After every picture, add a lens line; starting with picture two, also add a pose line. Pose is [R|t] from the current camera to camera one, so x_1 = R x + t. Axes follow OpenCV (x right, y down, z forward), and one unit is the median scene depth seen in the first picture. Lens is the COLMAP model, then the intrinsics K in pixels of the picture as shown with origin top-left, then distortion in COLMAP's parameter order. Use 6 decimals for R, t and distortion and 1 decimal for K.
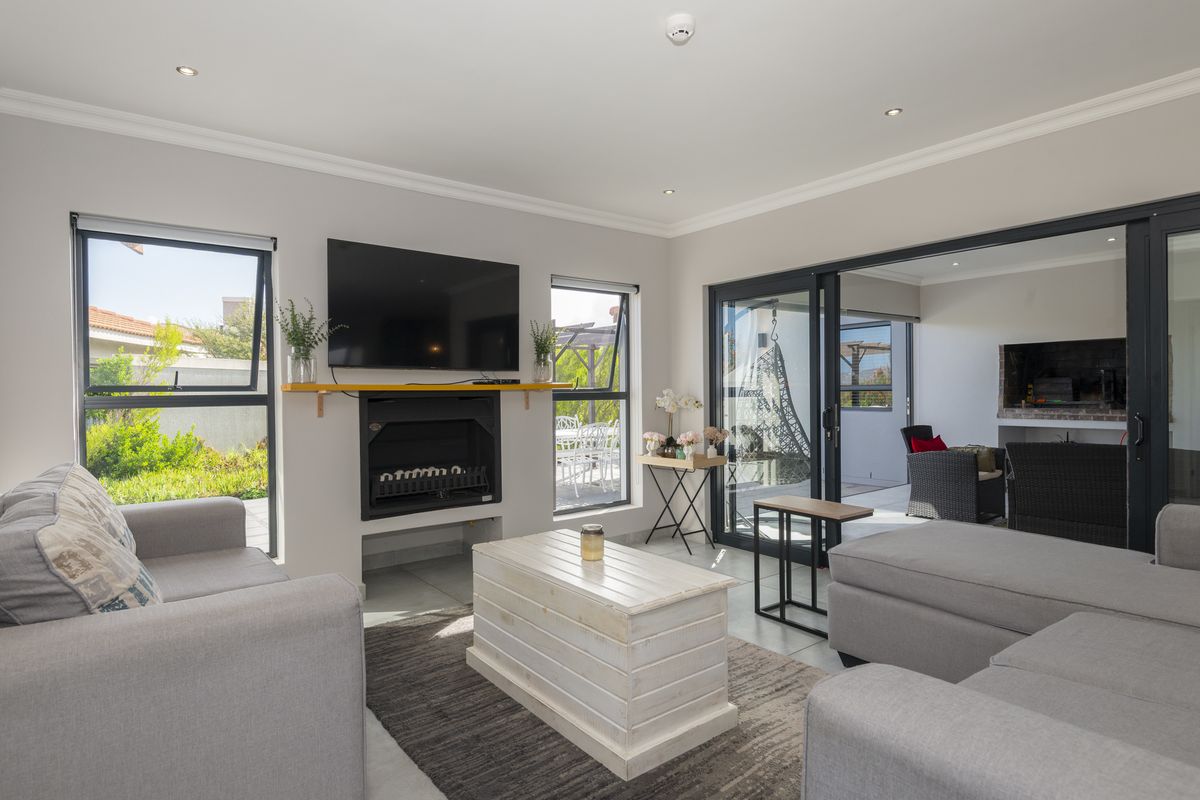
lens RADIAL K [[646.1, 0, 596.1], [0, 646.1, 392.5], [0, 0, 1]] dist [0.027764, 0.000379]
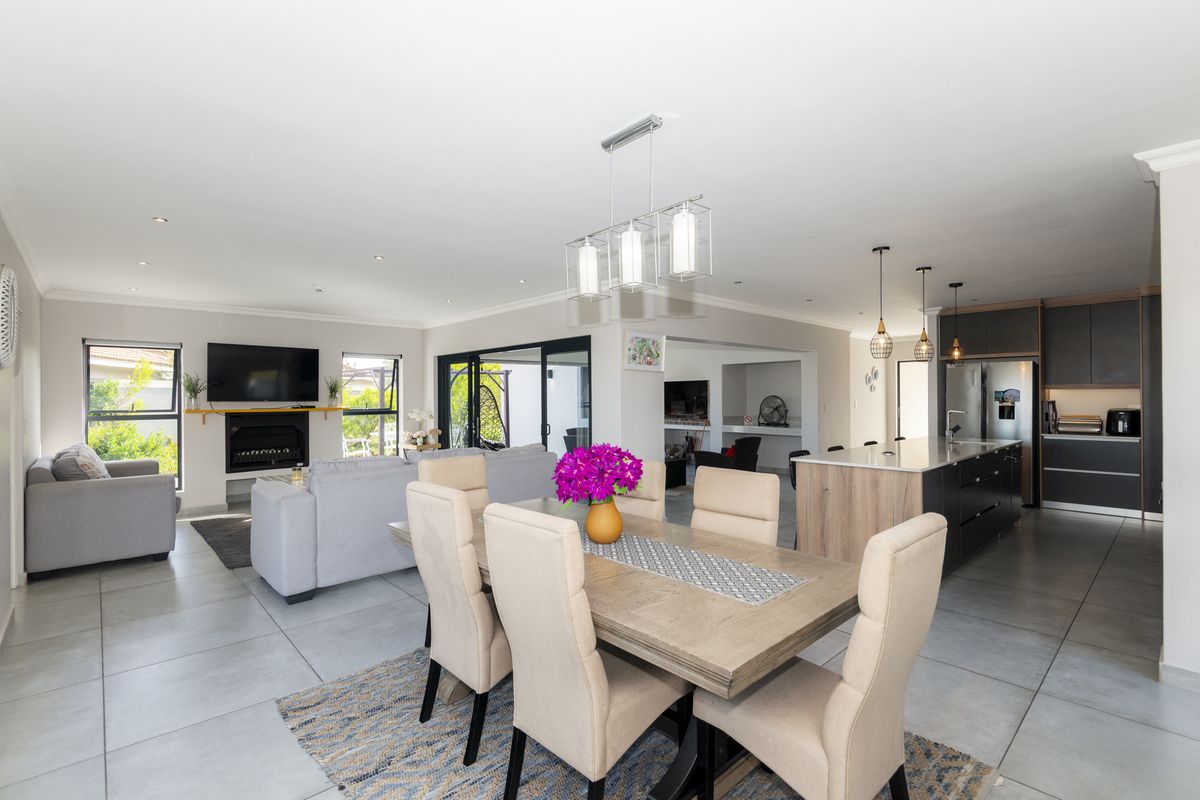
lens RADIAL K [[536.9, 0, 605.5], [0, 536.9, 402.1], [0, 0, 1]] dist [-0.000123, -0.000496]
pose [[0.994150, 0.002414, 0.107980, 0.636838], [-0.002379, 0.999997, -0.000451, -0.035105], [-0.107981, 0.000191, 0.994153, -0.825781]]
